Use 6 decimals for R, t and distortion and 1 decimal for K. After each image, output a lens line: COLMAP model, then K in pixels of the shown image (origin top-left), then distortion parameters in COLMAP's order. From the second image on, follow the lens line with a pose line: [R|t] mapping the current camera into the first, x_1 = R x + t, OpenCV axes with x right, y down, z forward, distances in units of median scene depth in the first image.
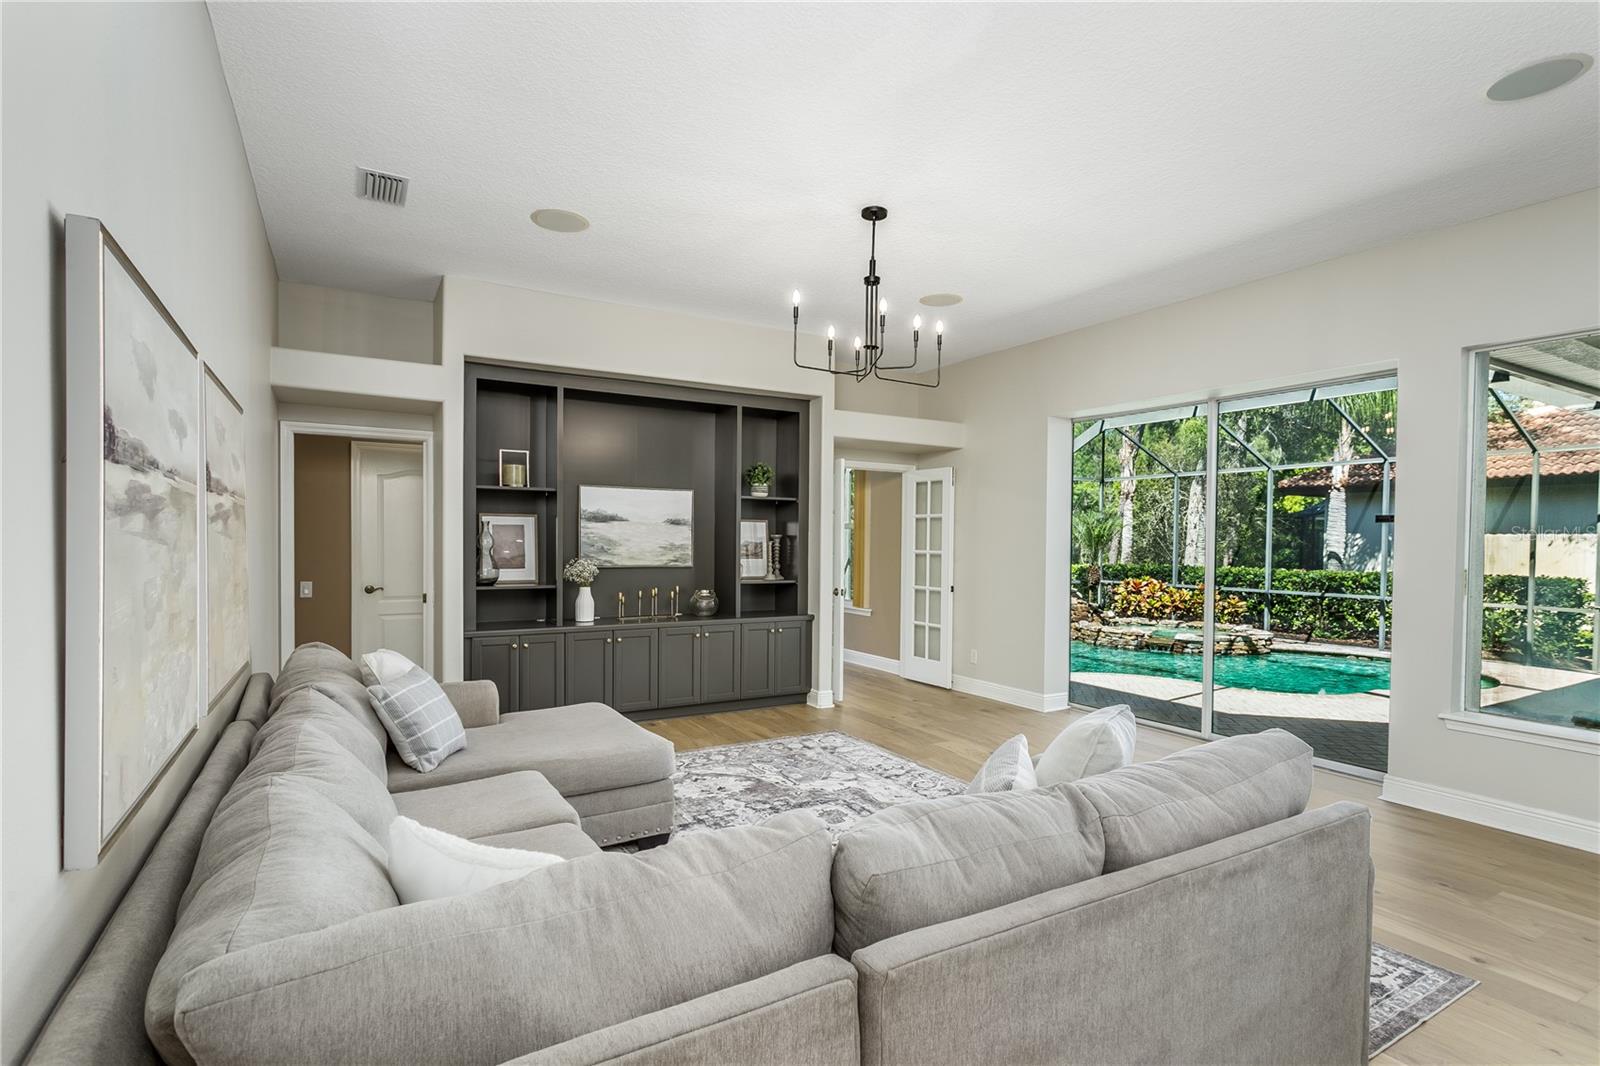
lens RADIAL K [[772.1, 0, 806.3], [0, 772.1, 545.9], [0, 0, 1]] dist [0.000872, 0.000004]
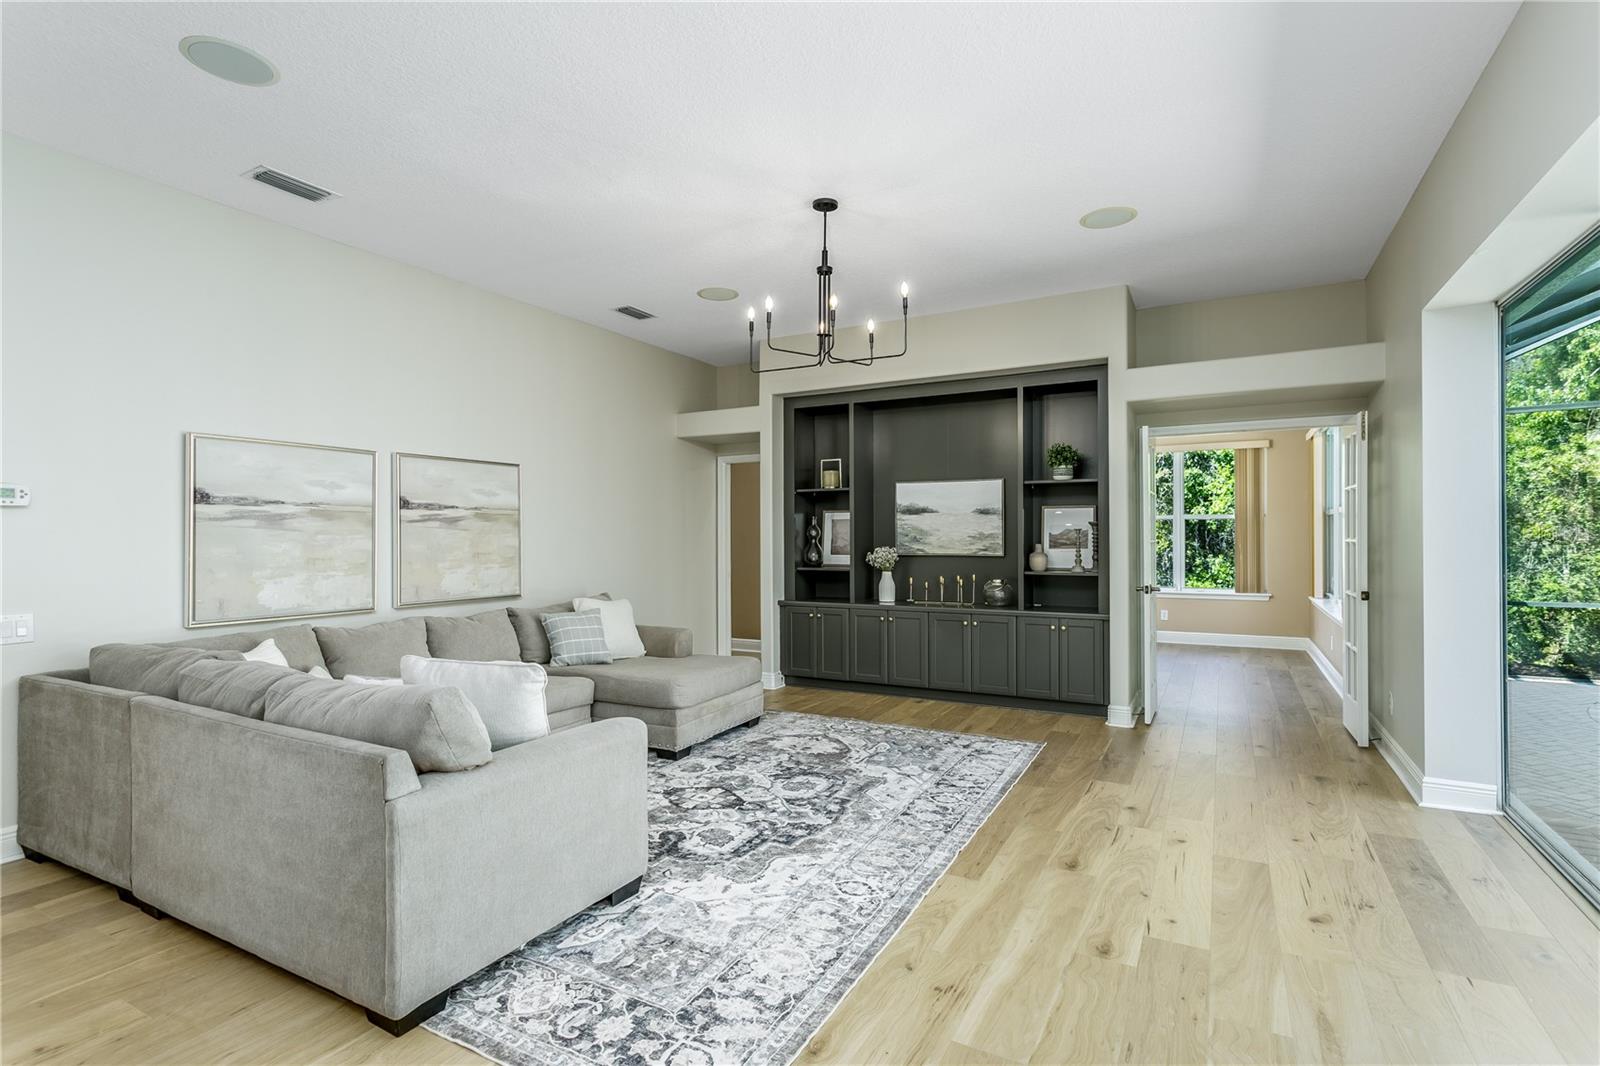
lens RADIAL K [[772.1, 0, 807.2], [0, 772.1, 531.3], [0, 0, 1]] dist [0.000872, 0.000004]
pose [[0.511637, -0.017499, -0.859023, 0.677625], [0.002943, 0.999822, -0.018614, 0.015256], [0.859197, 0.006996, 0.511598, 0.331878]]
